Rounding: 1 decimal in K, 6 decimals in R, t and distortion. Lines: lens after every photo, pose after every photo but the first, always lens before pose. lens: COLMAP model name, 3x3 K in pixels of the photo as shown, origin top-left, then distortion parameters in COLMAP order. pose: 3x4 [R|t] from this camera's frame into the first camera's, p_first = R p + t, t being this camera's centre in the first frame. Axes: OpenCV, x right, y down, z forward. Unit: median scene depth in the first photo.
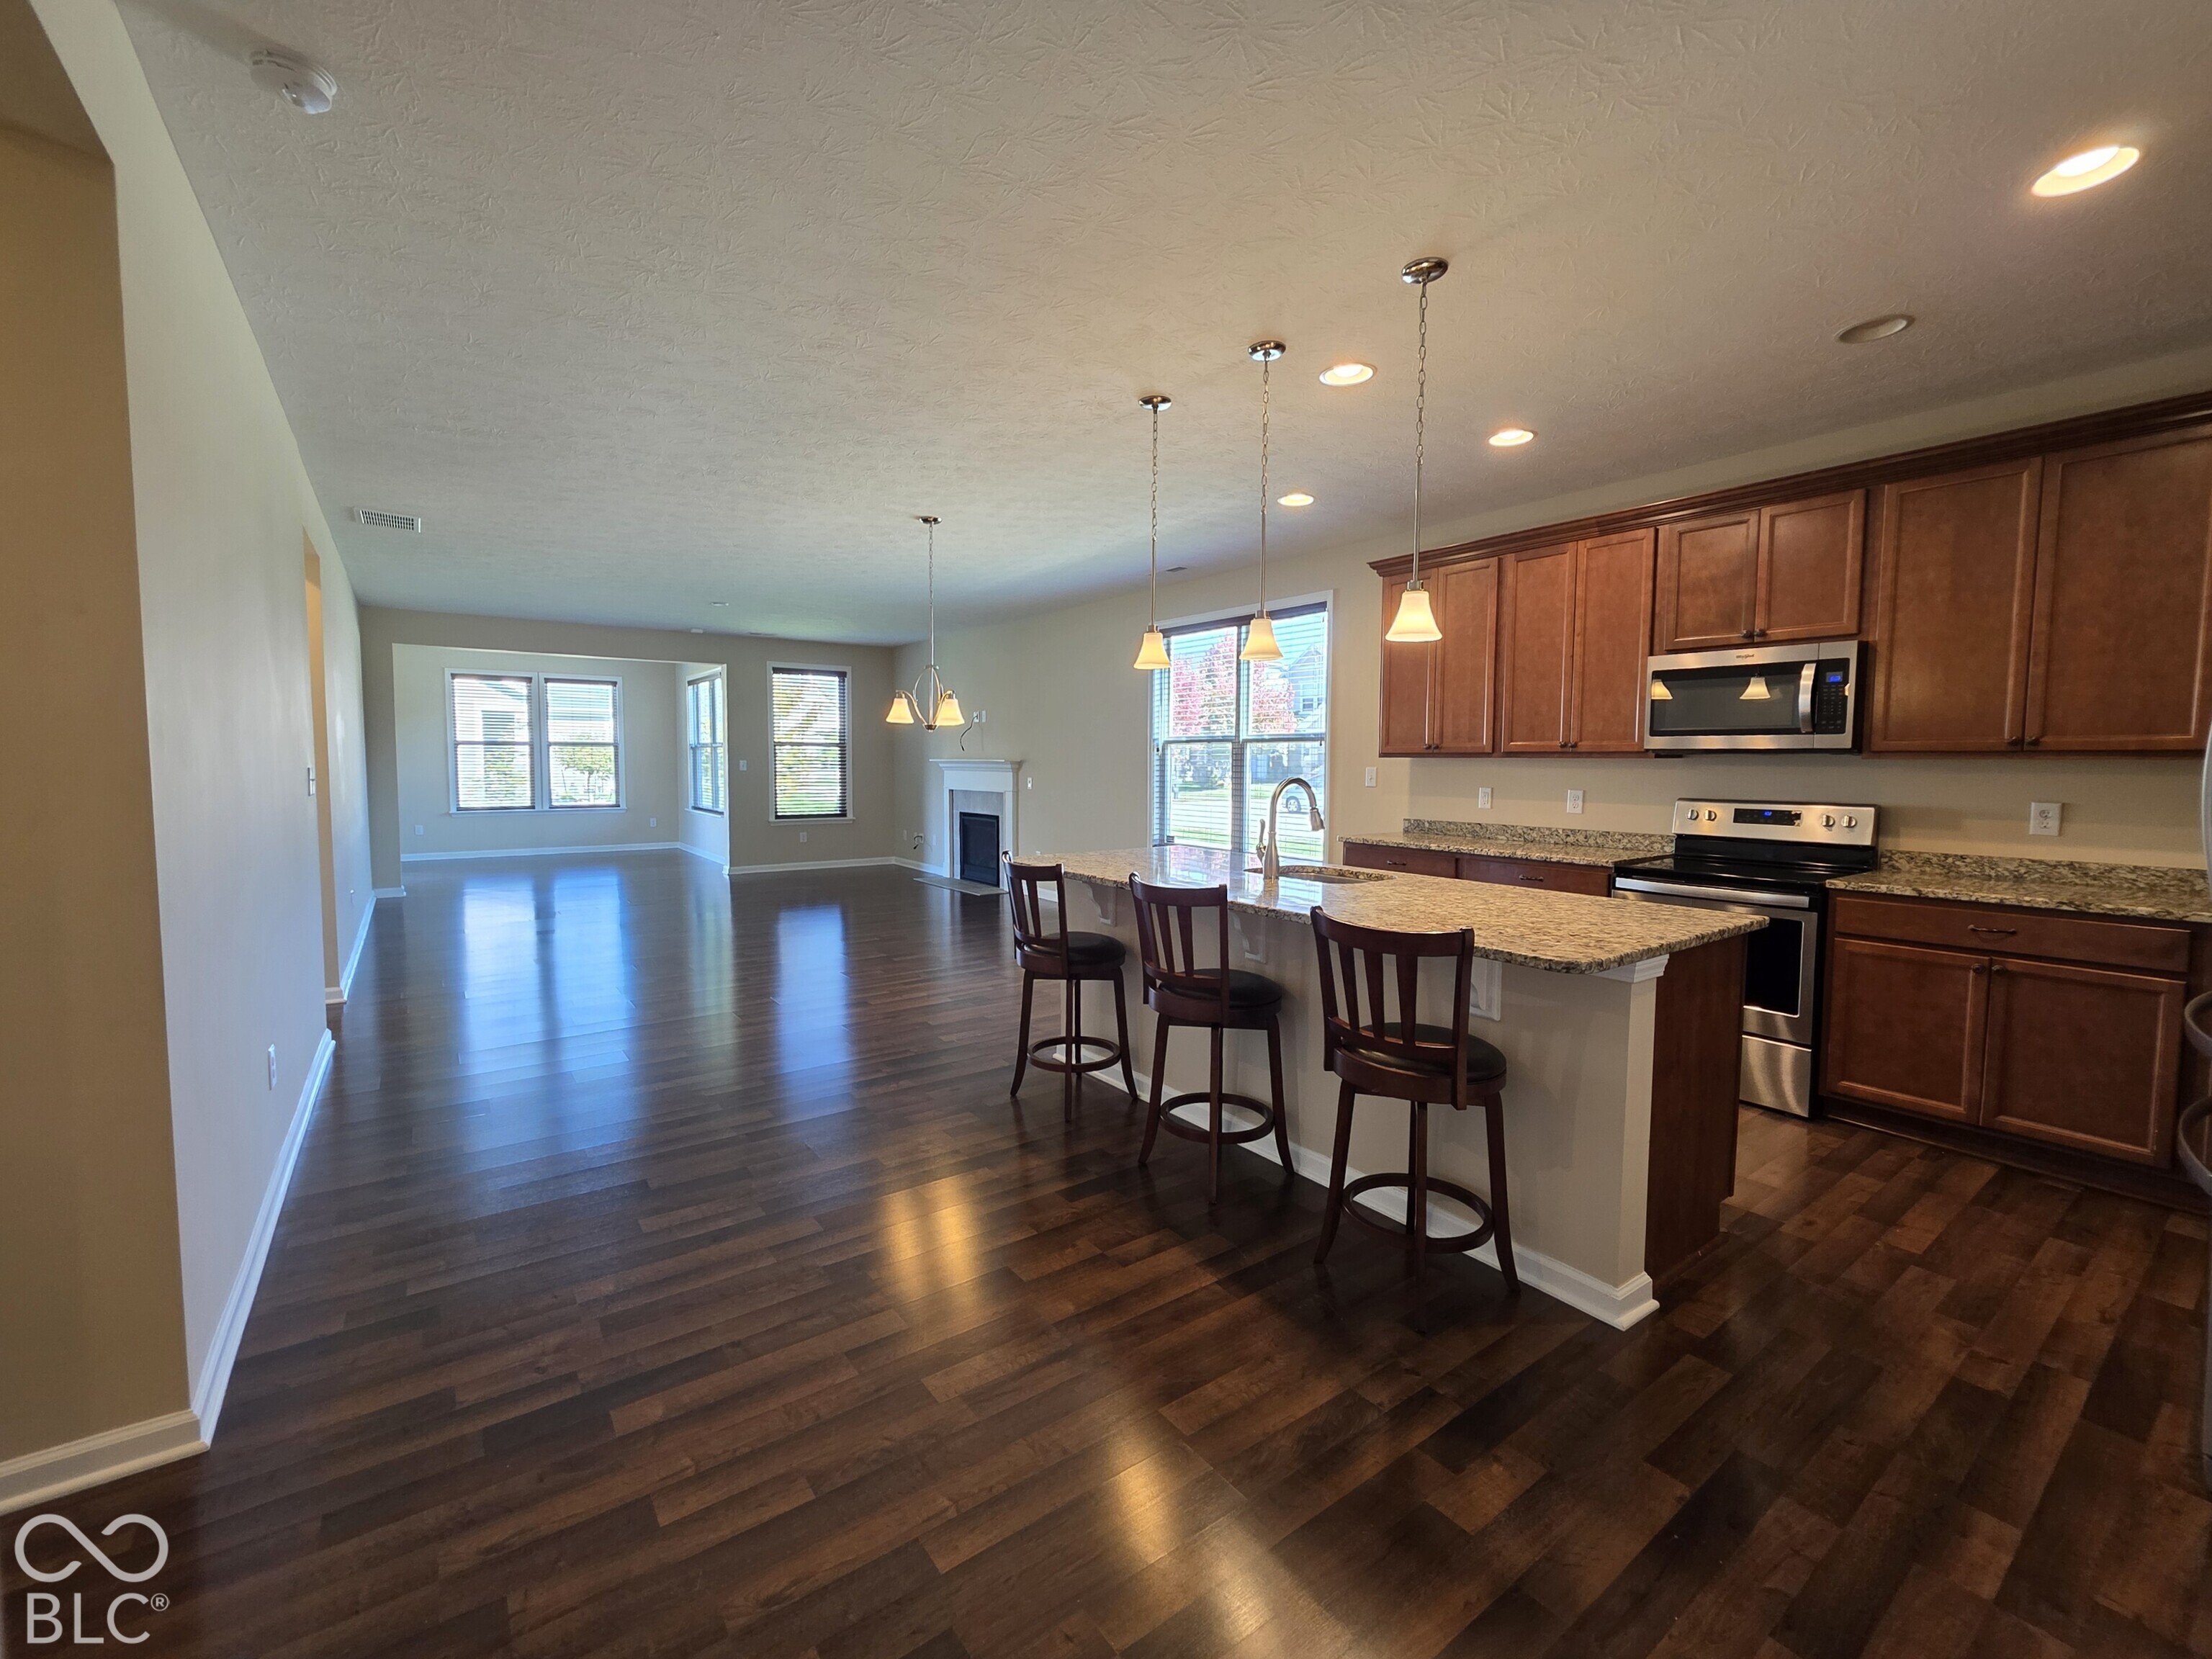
lens RADIAL K [[926.1, 0, 1106.0], [0, 926.1, 829.5], [0, 0, 1]] dist [-0.000170, 0.000113]
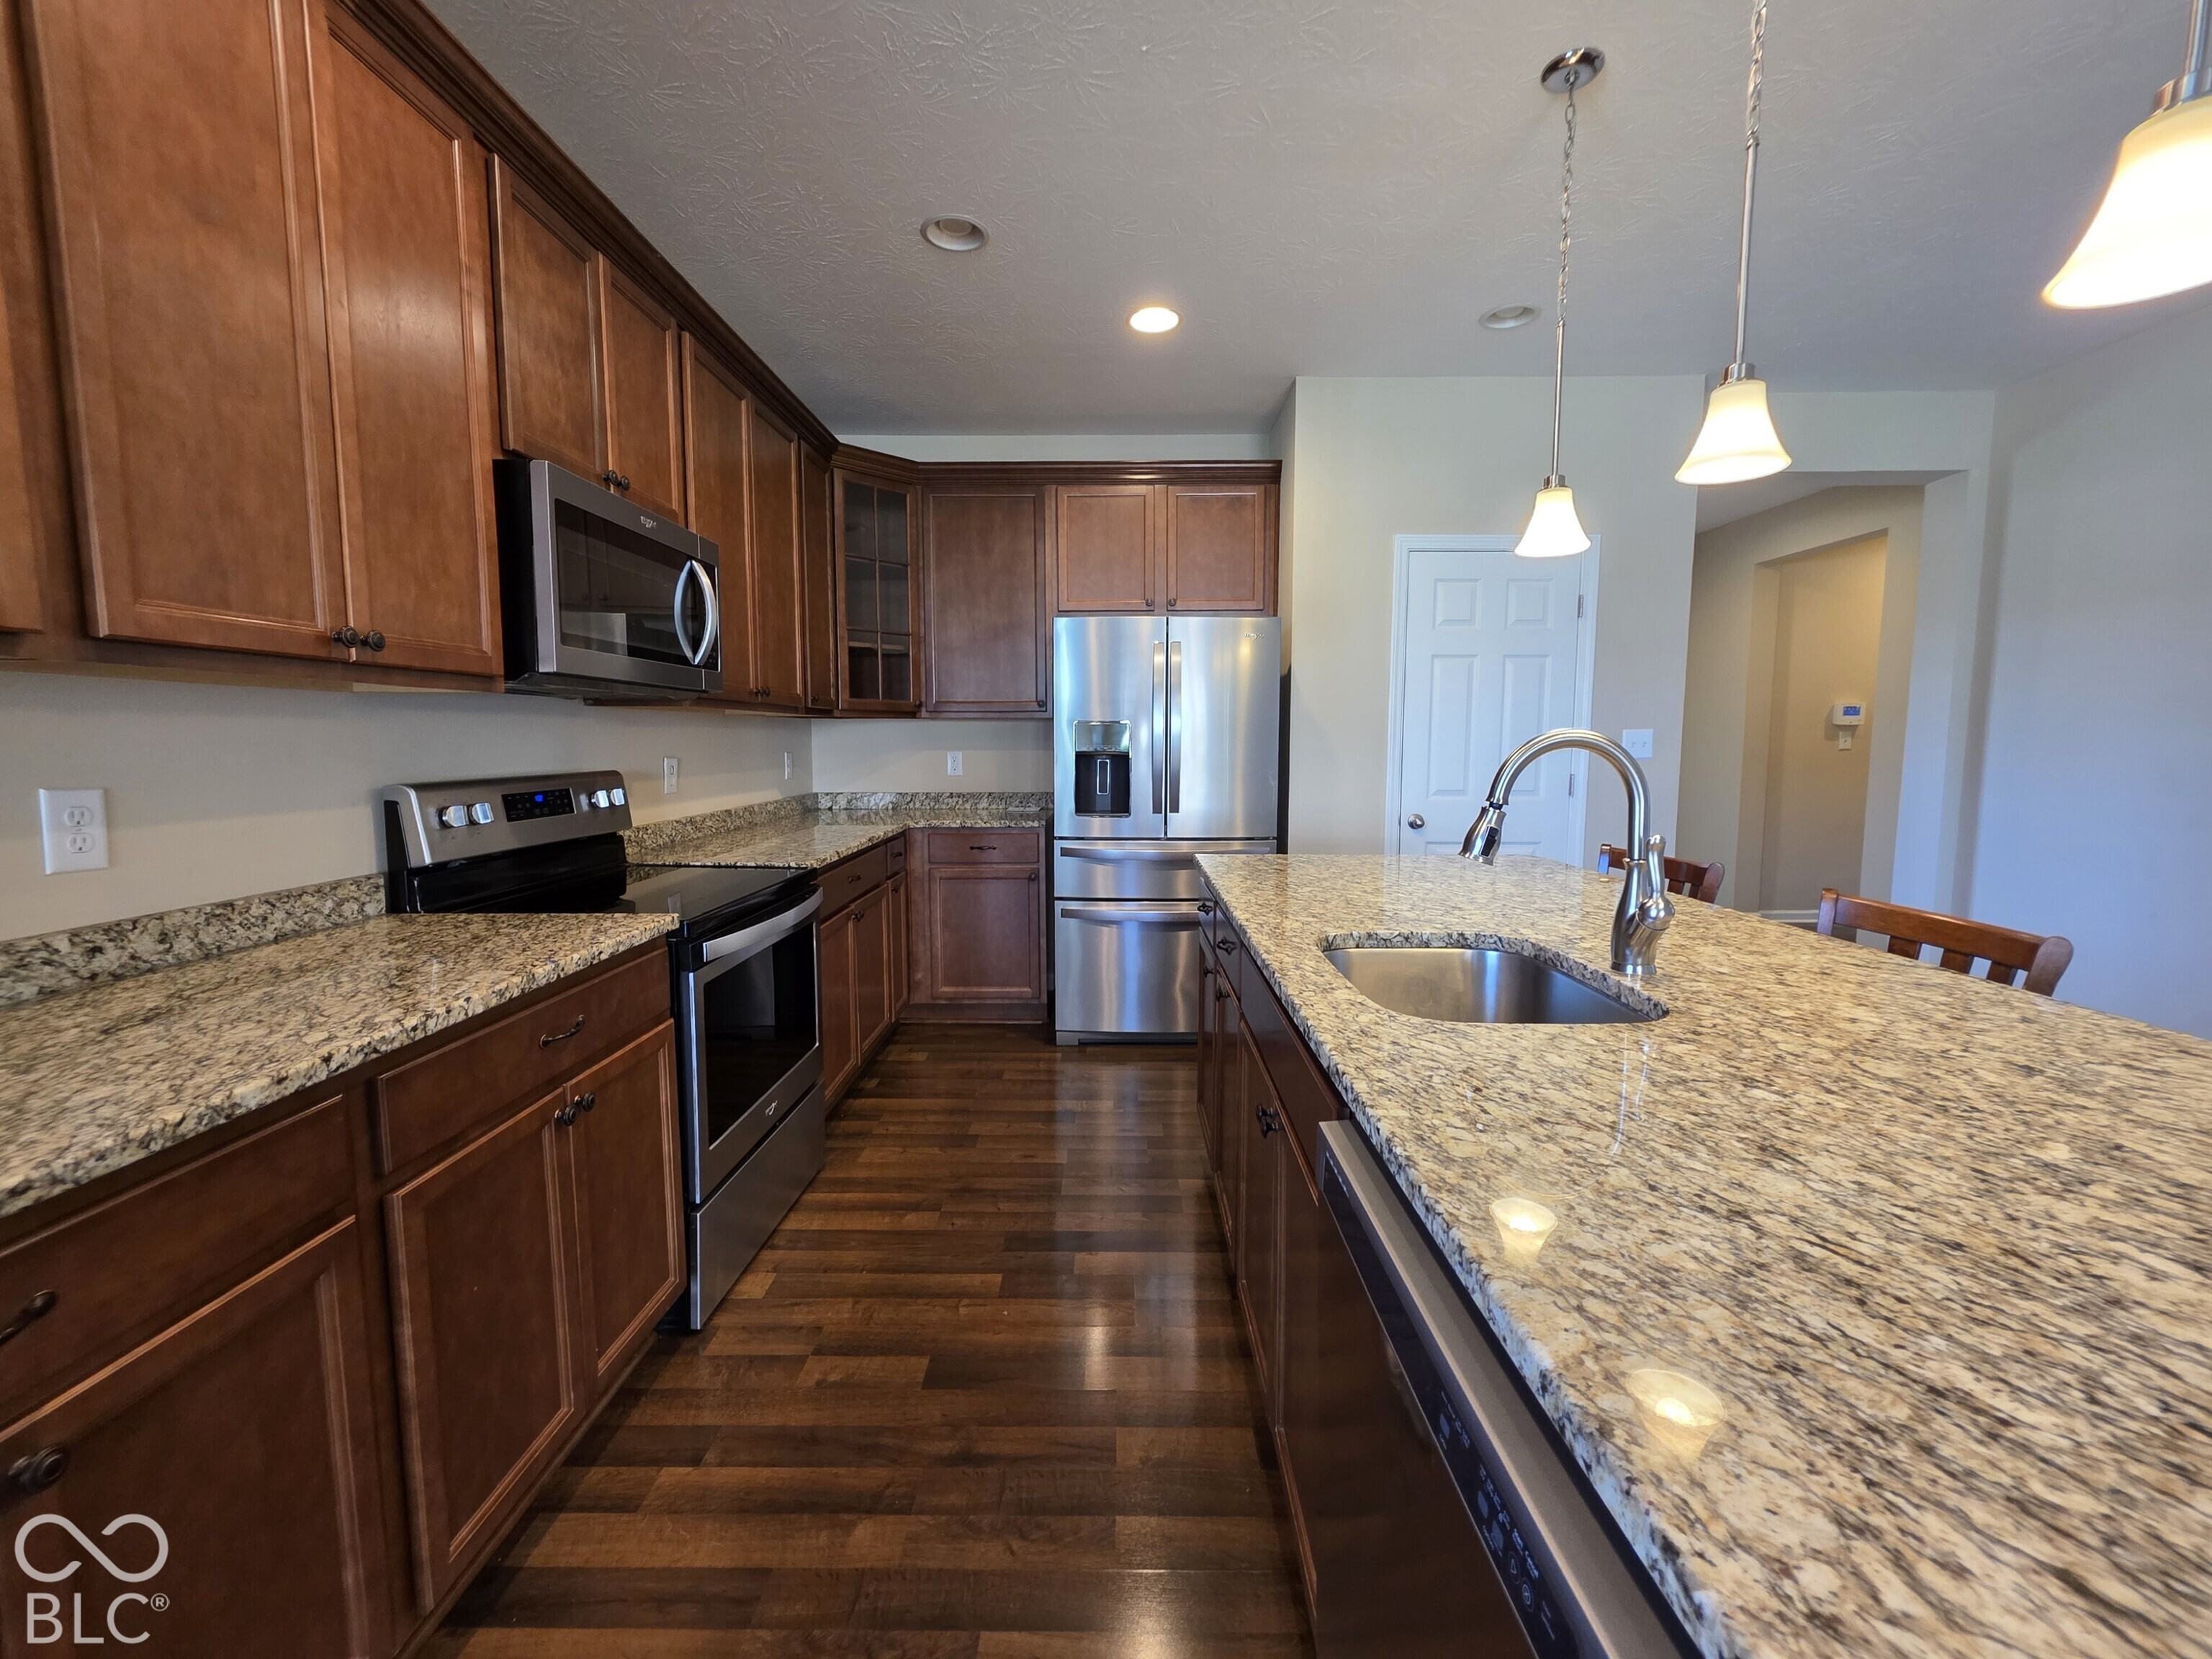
lens RADIAL K [[895.3, 0, 1105.1], [0, 895.3, 824.0], [0, 0, 1]] dist [0.001228, -0.000012]
pose [[-0.801010, -0.061015, 0.595533, 0.099331], [0.043312, 0.986279, 0.159304, -0.066854], [-0.597082, 0.153398, -0.787377, 1.109646]]
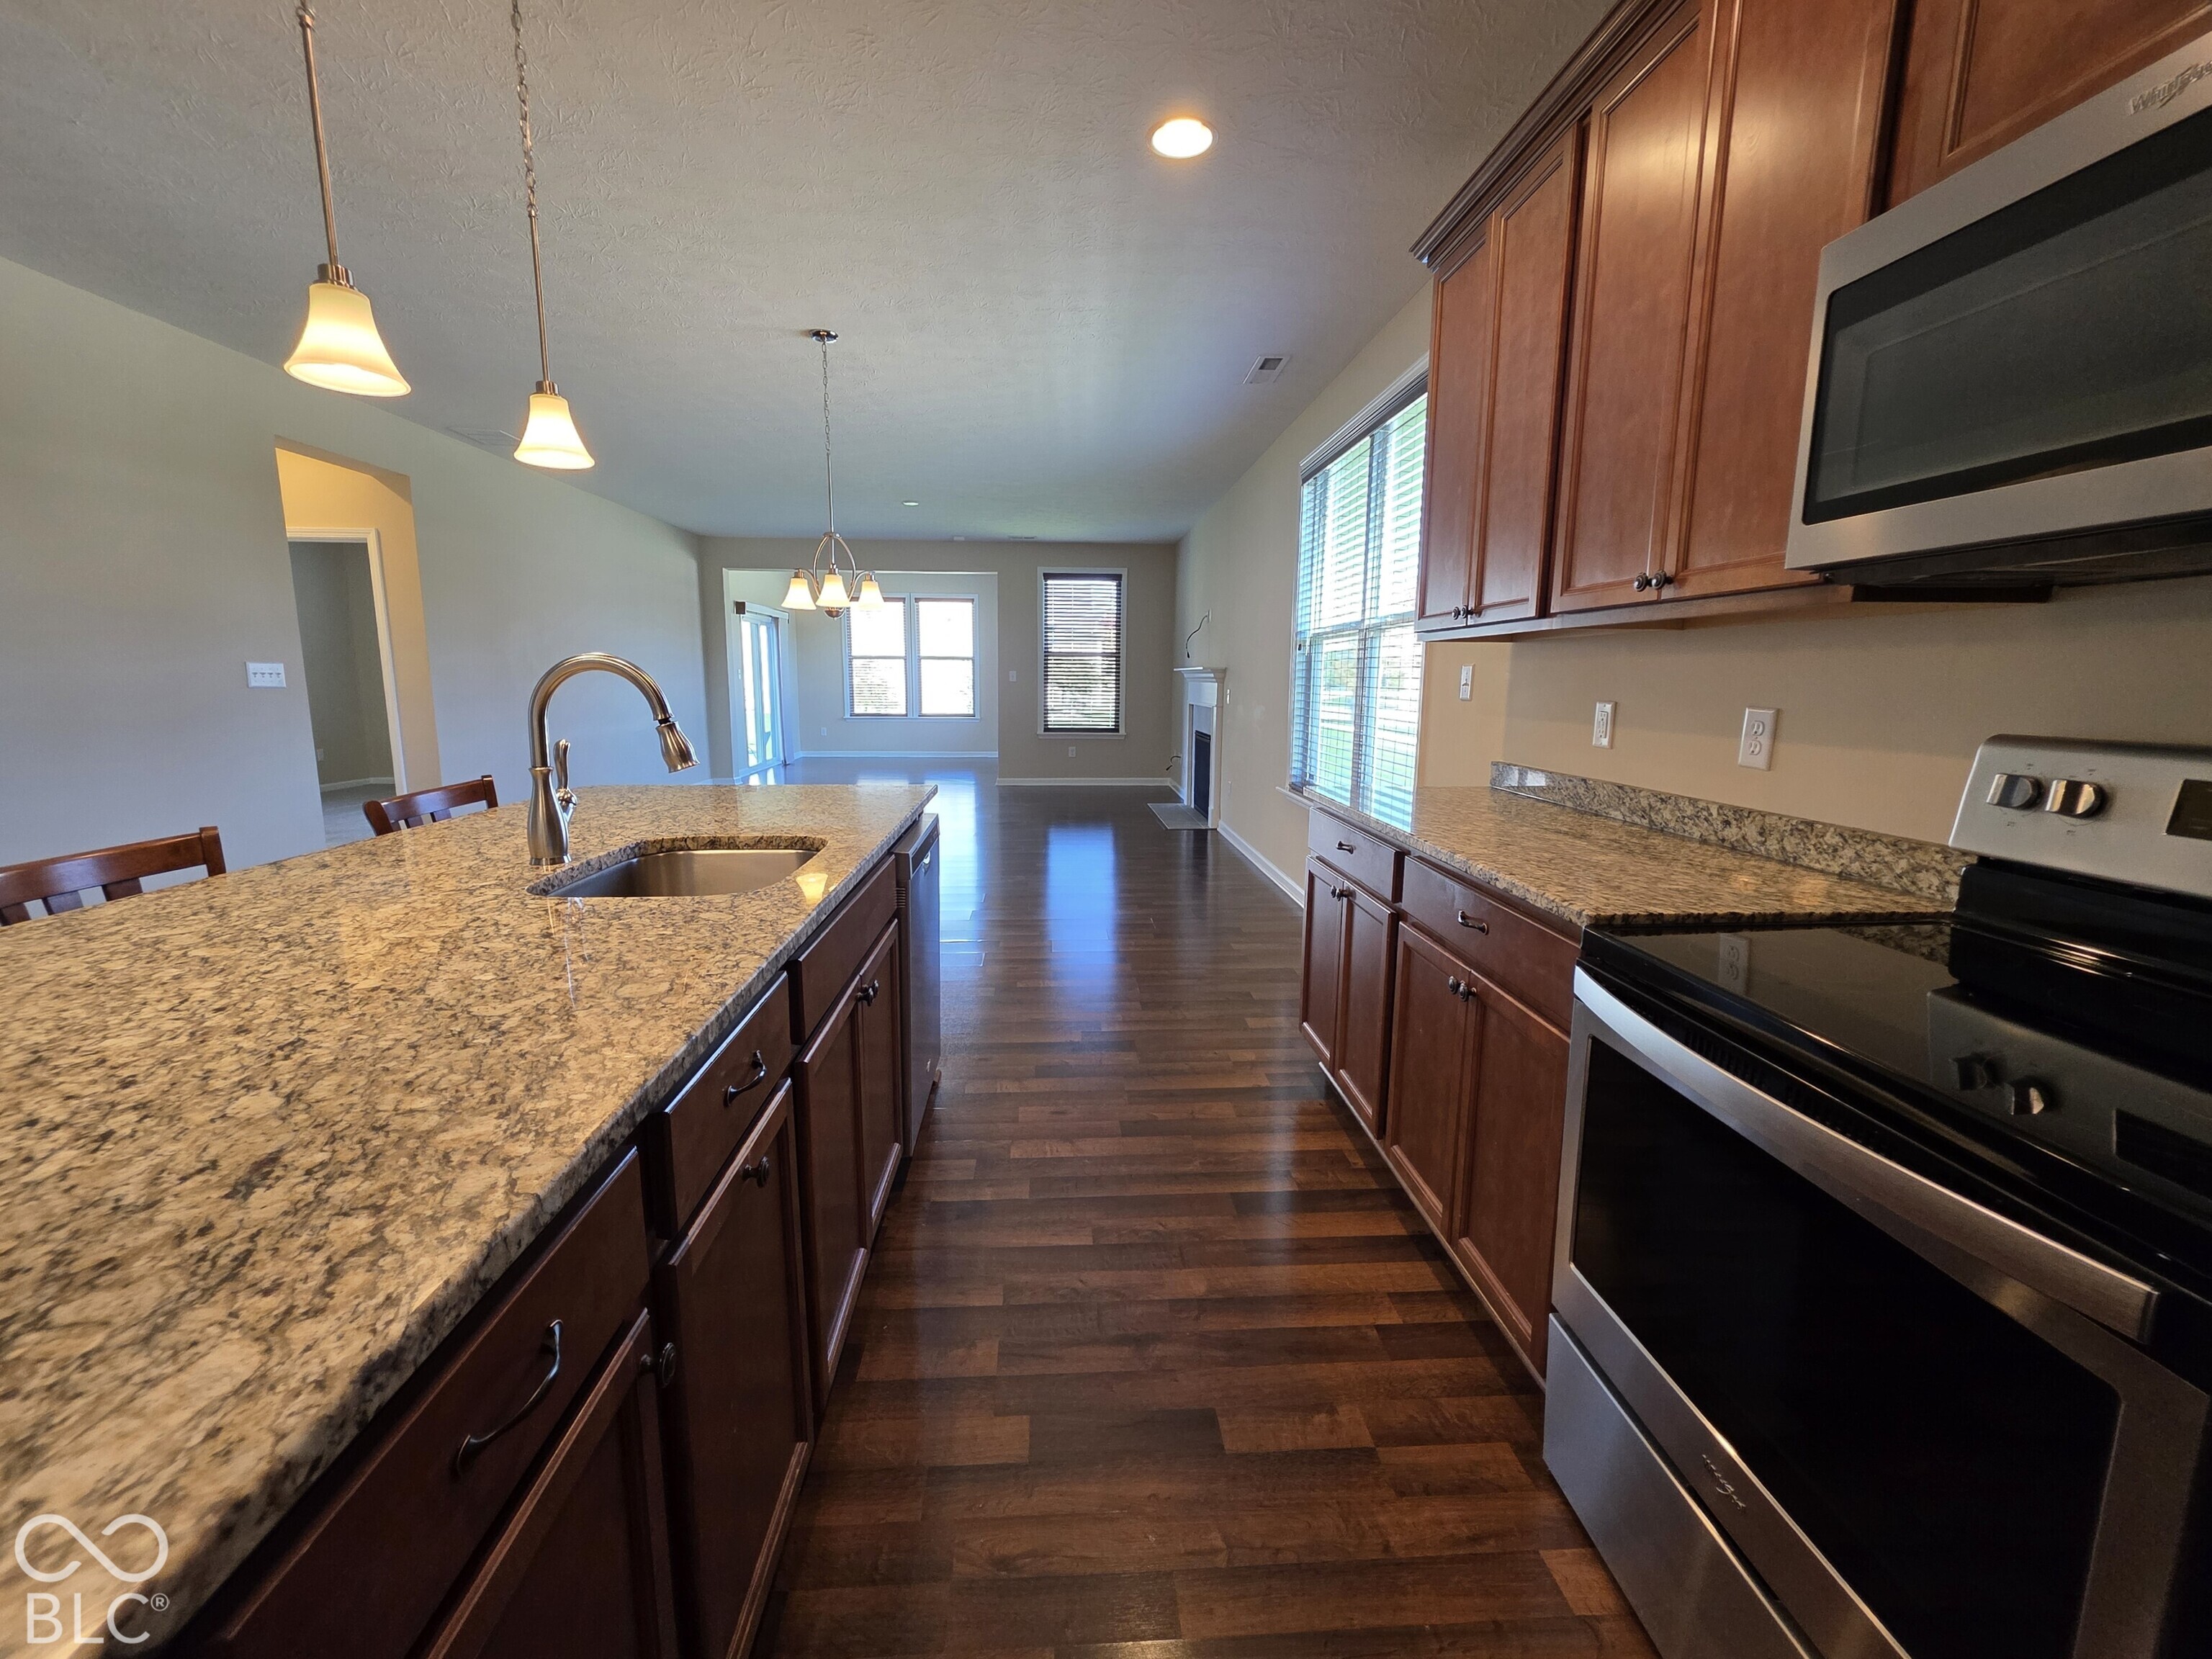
lens RADIAL K [[895.7, 0, 1106.0], [0, 895.7, 829.5], [0, 0, 1]] dist [0.001038, 0.000141]
pose [[0.843014, 0.091984, -0.529968, 0.517451], [-0.044475, 0.993816, 0.101746, -0.019523], [0.536050, -0.062203, 0.841892, 0.577200]]
